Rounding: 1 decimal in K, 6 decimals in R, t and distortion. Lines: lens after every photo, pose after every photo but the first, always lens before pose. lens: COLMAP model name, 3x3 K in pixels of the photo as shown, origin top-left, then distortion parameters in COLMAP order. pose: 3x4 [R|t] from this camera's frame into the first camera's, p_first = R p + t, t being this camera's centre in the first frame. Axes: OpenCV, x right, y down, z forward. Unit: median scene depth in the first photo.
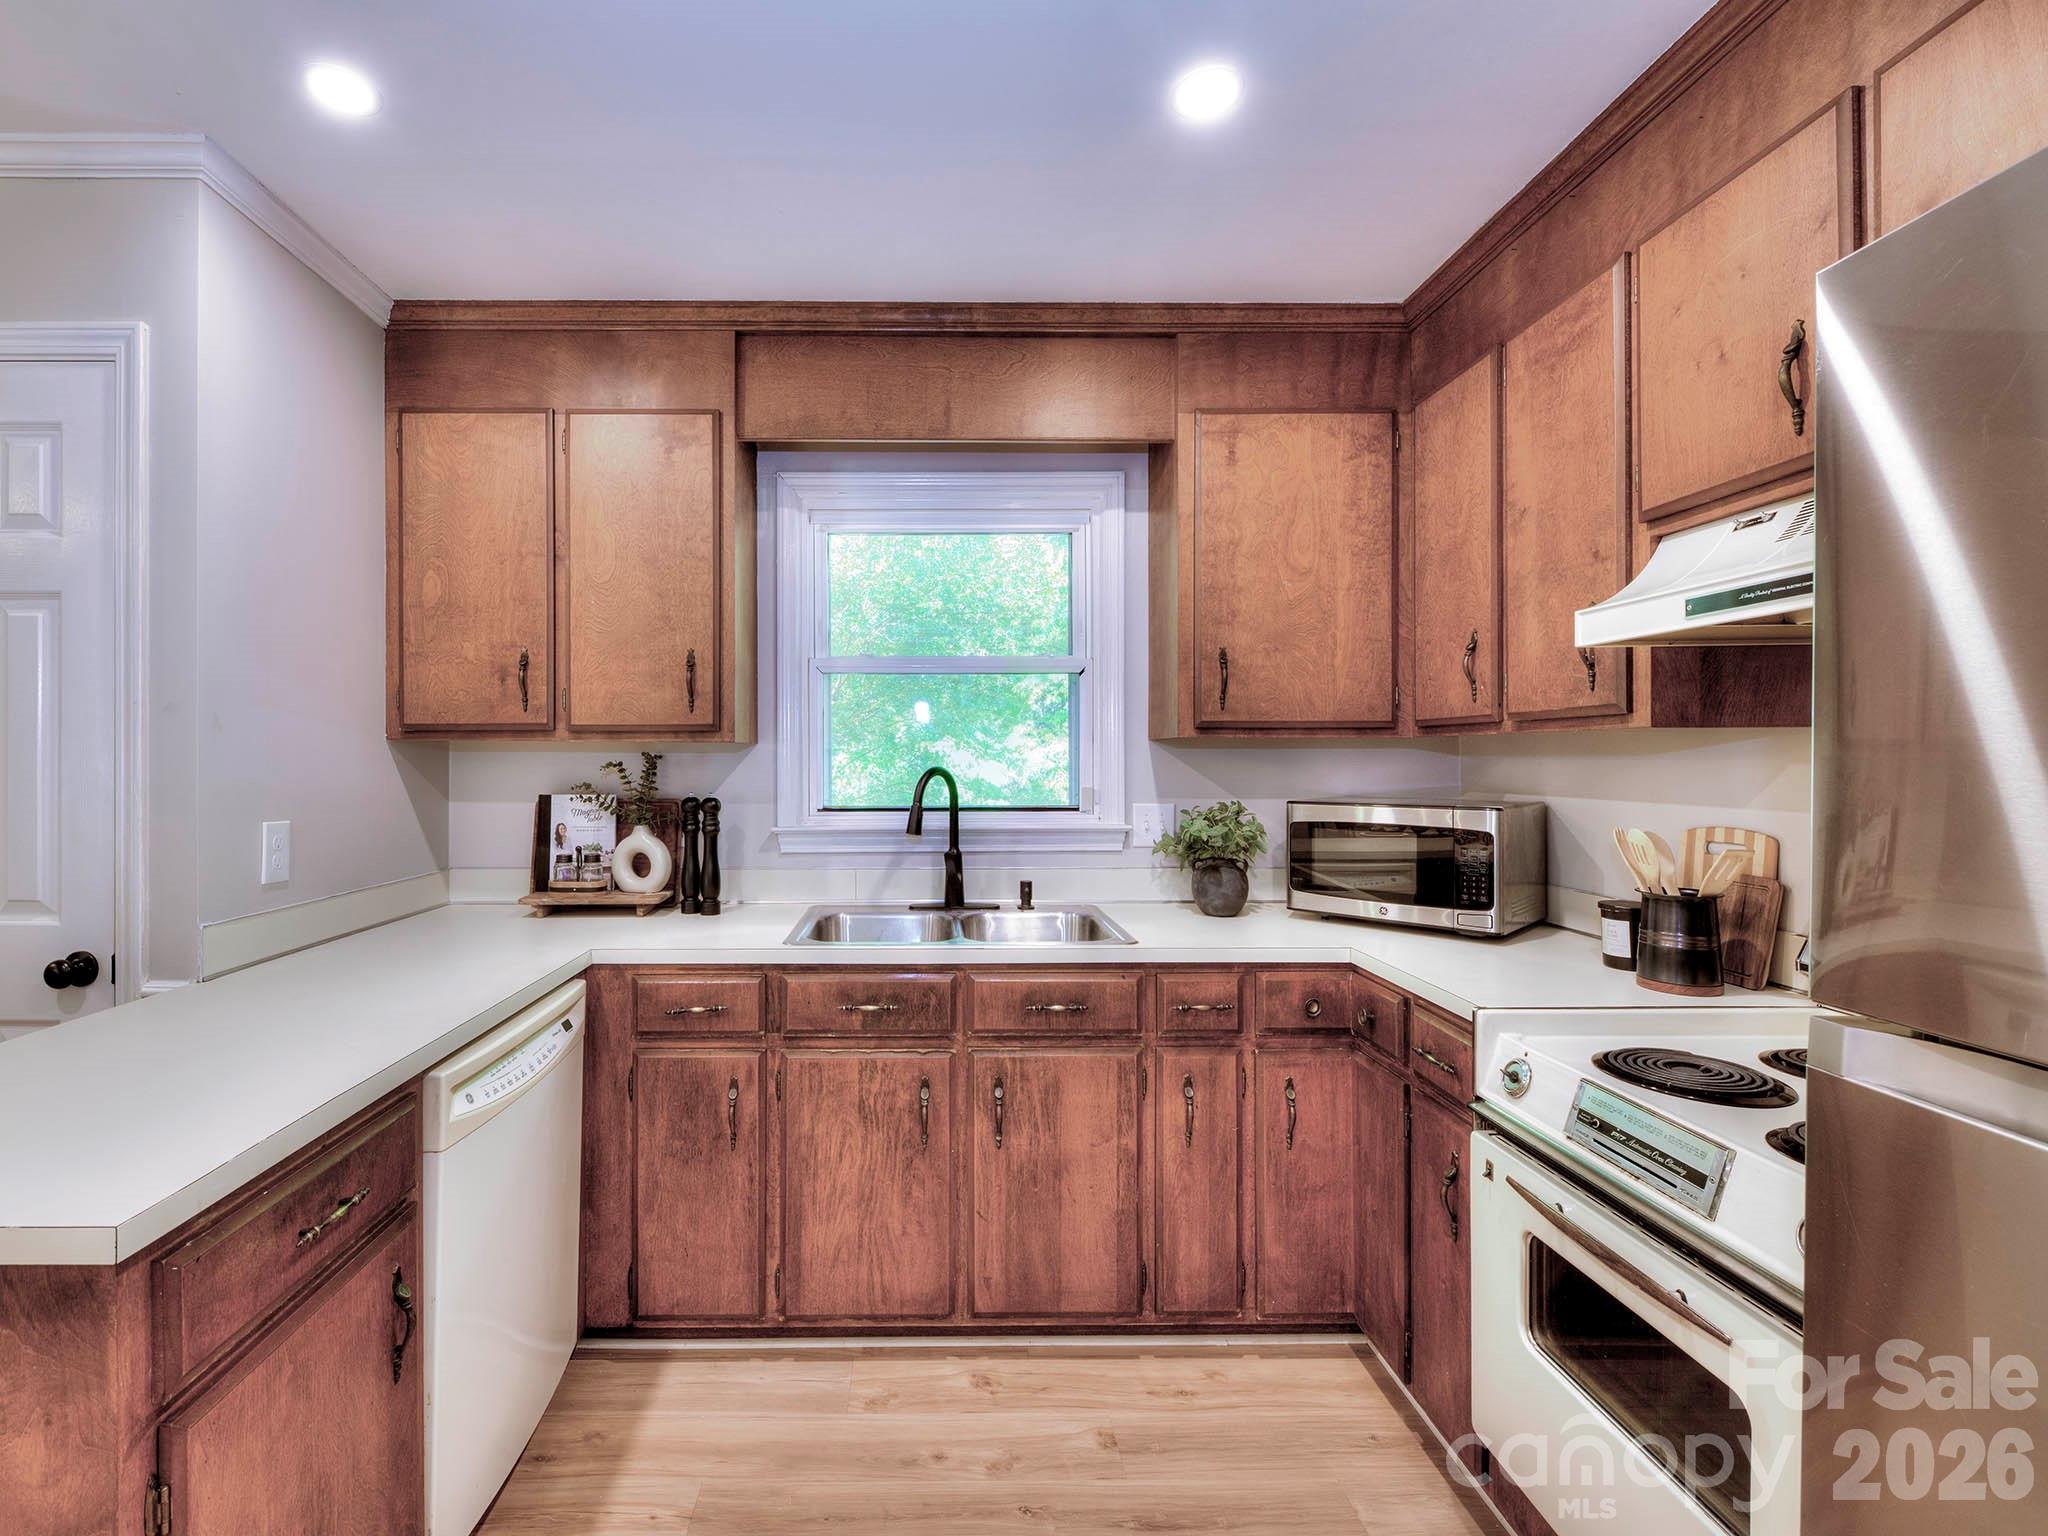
lens RADIAL K [[957.1, 0, 956.9], [0, 957.1, 756.2], [0, 0, 1]] dist [0.014370, 0.000510]
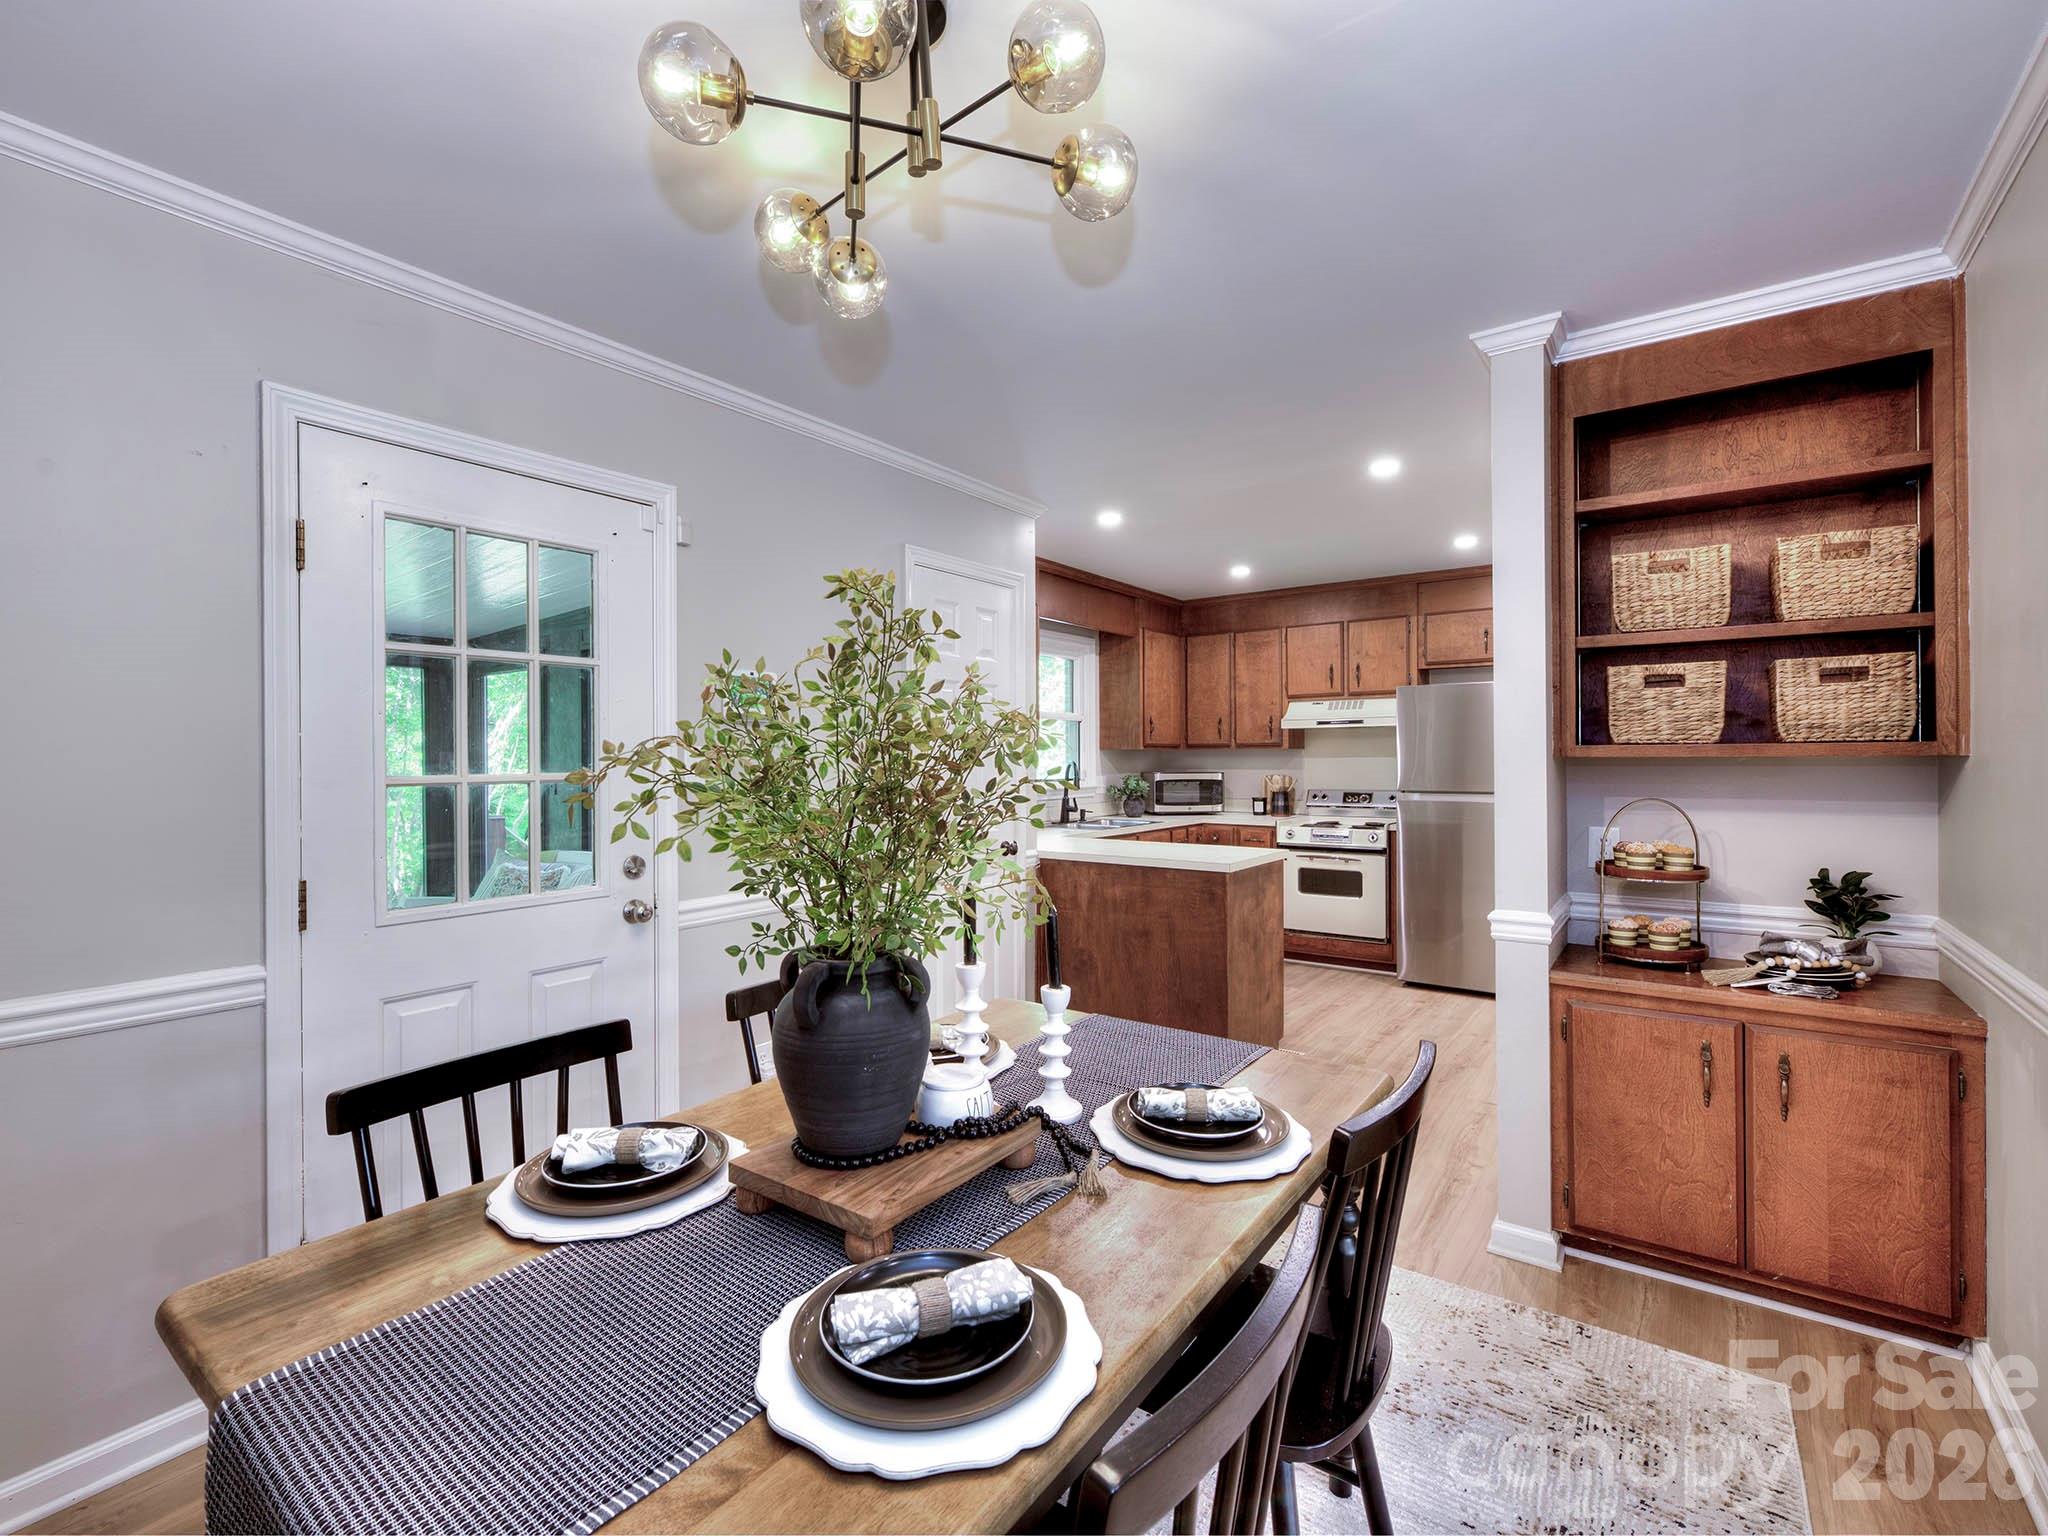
lens RADIAL K [[911.9, 0, 1019.0], [0, 911.9, 758.9], [0, 0, 1]] dist [0.002547, -0.002280]
pose [[0.609590, -0.003332, 0.792710, -2.006578], [0.003841, 0.999992, 0.001250, 0.001851], [-0.792708, 0.002283, 0.609598, -0.283883]]
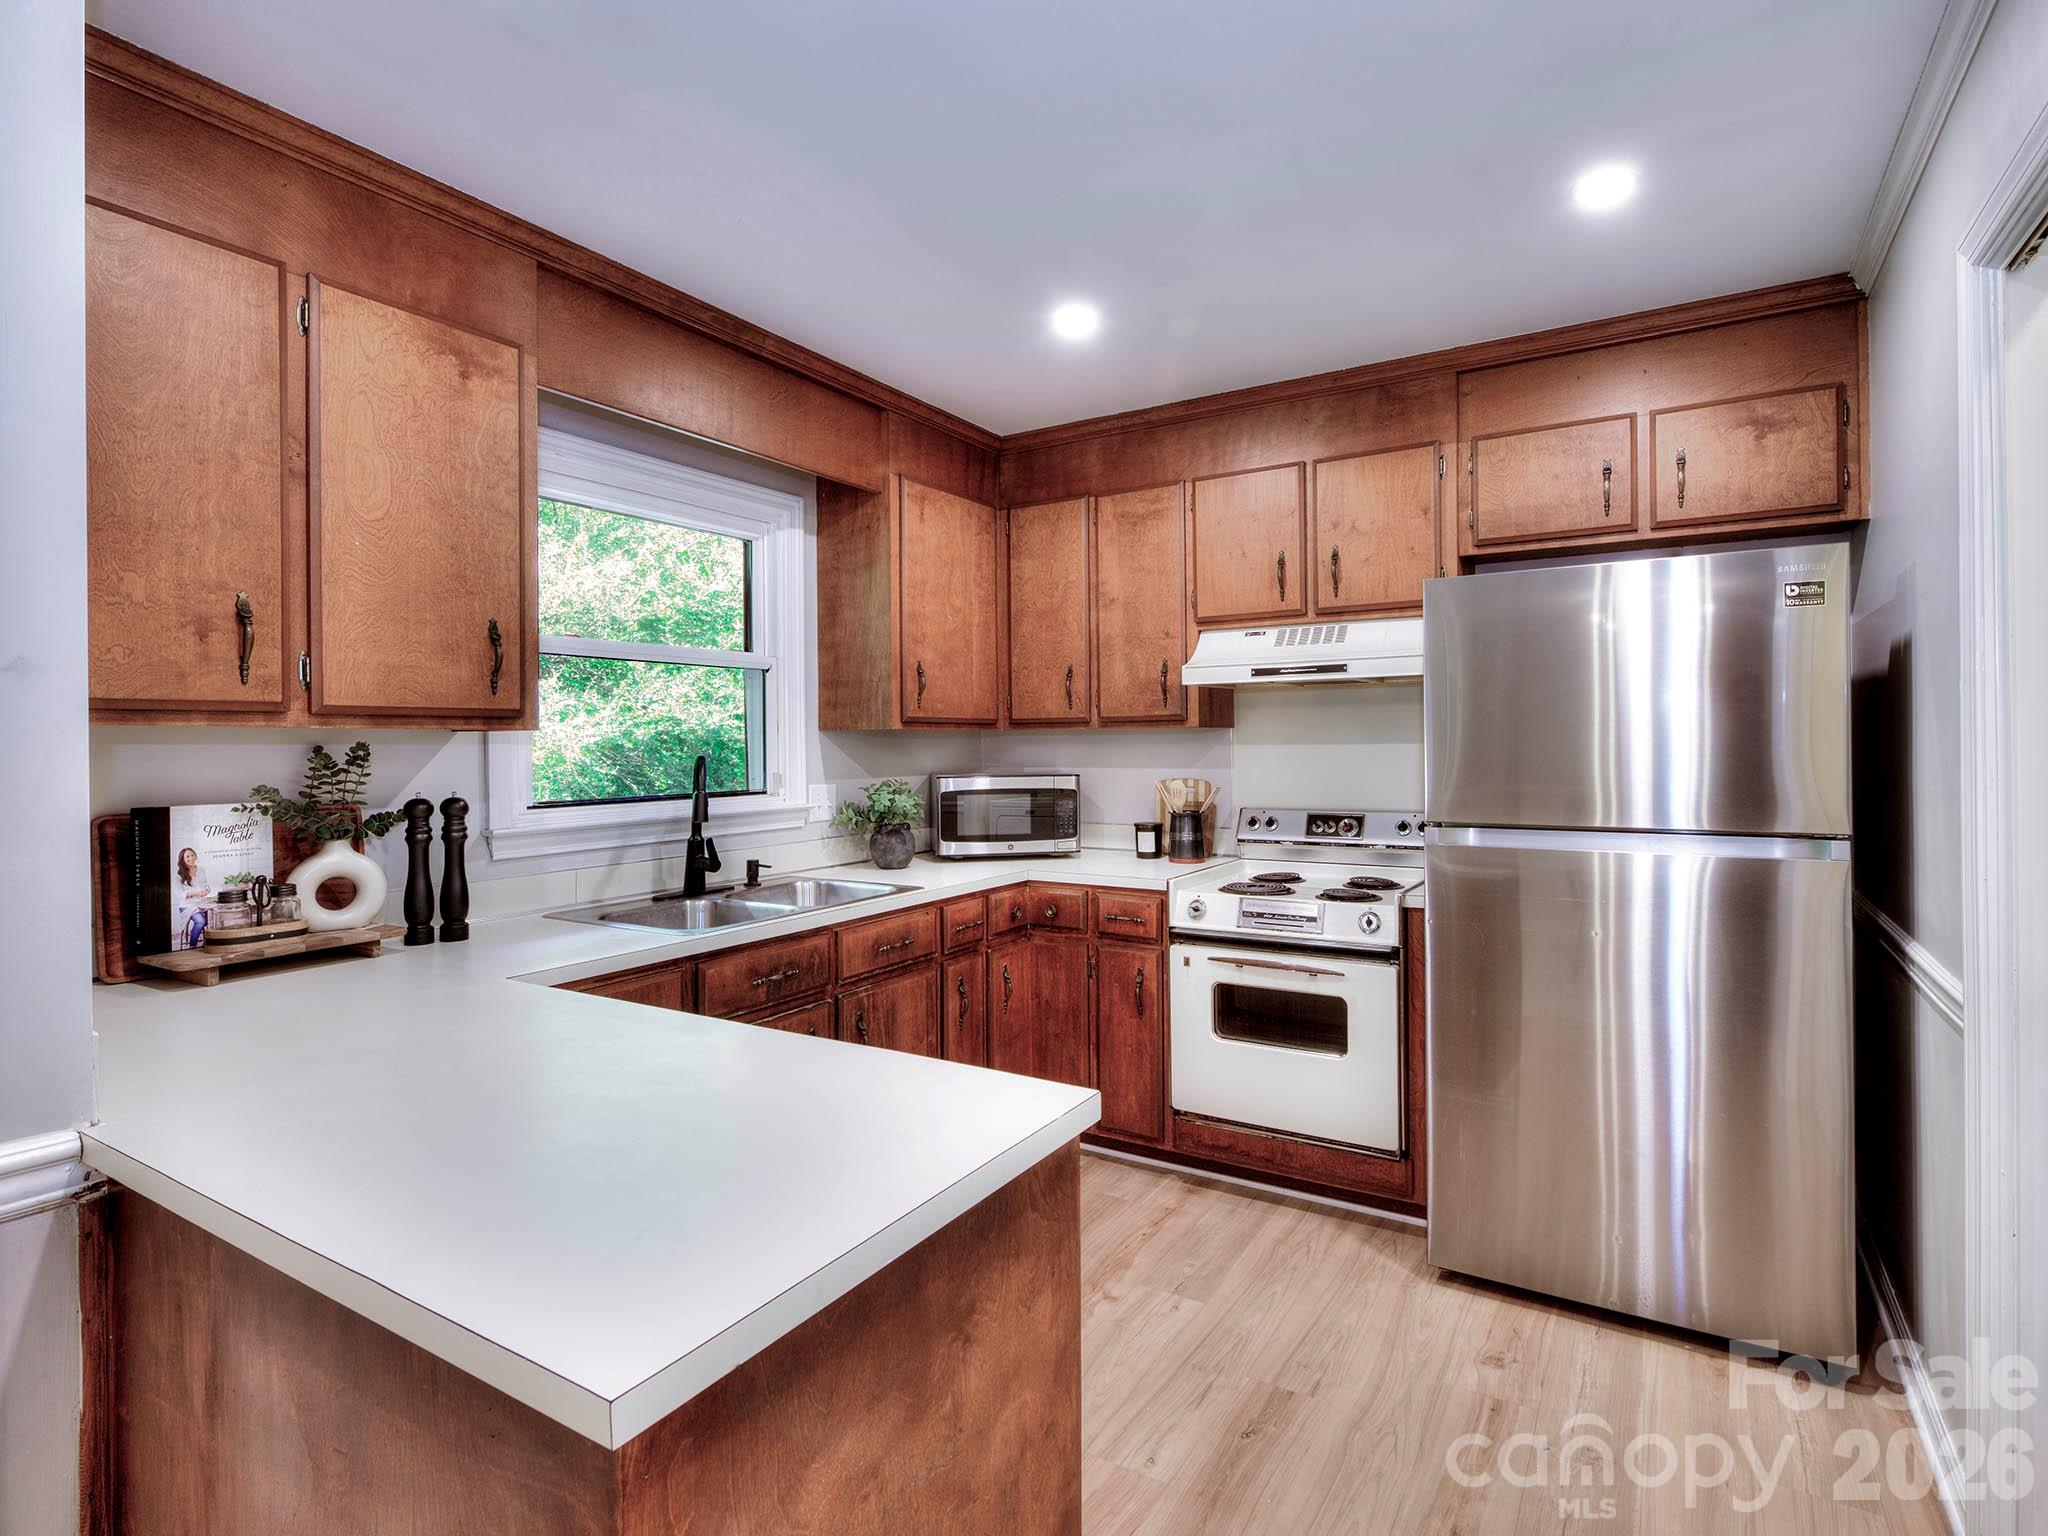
lens RADIAL K [[990.6, 0, 1085.7], [0, 990.6, 742.5], [0, 0, 1]] dist [0.005604, -0.000768]
pose [[0.511655, -0.003493, 0.859184, -0.771374], [0.006937, 0.999976, -0.000066, -0.000082], [-0.859163, 0.005994, 0.511667, 0.111409]]
